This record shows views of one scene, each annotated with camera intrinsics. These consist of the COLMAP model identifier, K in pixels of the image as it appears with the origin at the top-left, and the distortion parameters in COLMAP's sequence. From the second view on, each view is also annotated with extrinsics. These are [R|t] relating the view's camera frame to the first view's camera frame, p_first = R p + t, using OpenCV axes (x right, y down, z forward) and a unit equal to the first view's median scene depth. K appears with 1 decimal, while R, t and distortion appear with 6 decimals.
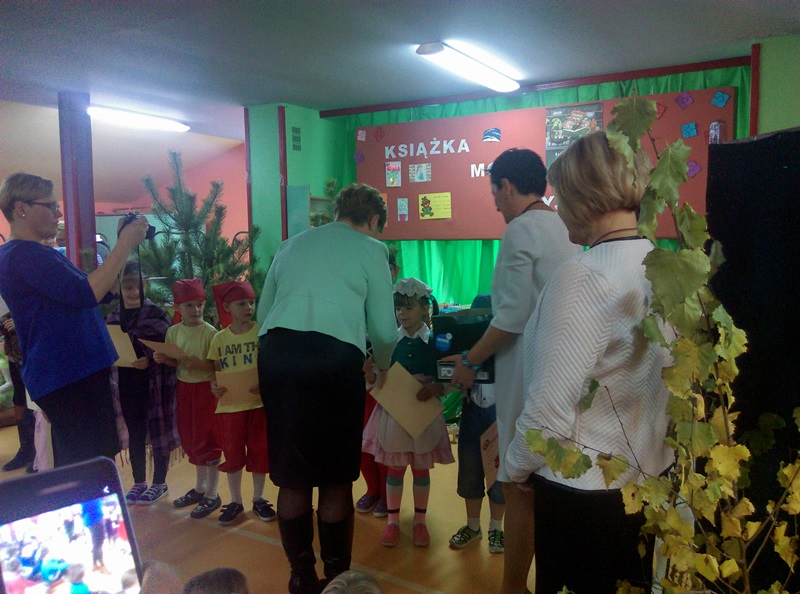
lens RADIAL K [[675.2, 0, 396.4], [0, 675.2, 301.2], [0, 0, 1]] dist [0.120499, -0.218636]
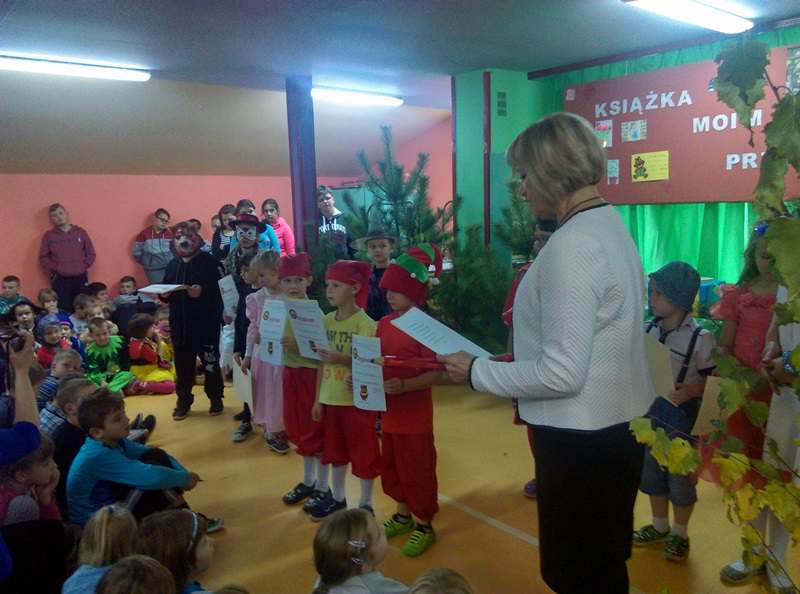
lens RADIAL K [[675.2, 0, 396.4], [0, 675.2, 301.2], [0, 0, 1]] dist [0.120499, -0.218636]
pose [[0.944665, 0.025068, -0.327077, 0.040416], [-0.009328, 0.998725, 0.049603, -0.001788], [0.327904, -0.043807, 0.943695, 0.008143]]
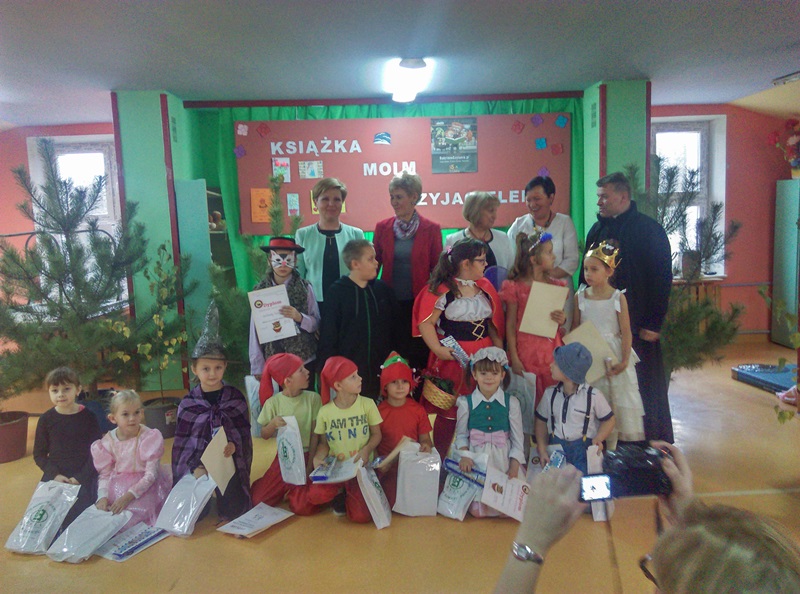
lens RADIAL K [[669.9, 0, 394.9], [0, 669.9, 294.0], [0, 0, 1]] dist [0.114005, -0.168933]
pose [[0.838621, -0.075713, 0.539428, -0.432919], [0.077127, 0.996821, 0.020006, -0.008075], [-0.539227, 0.024827, 0.841794, 0.056111]]
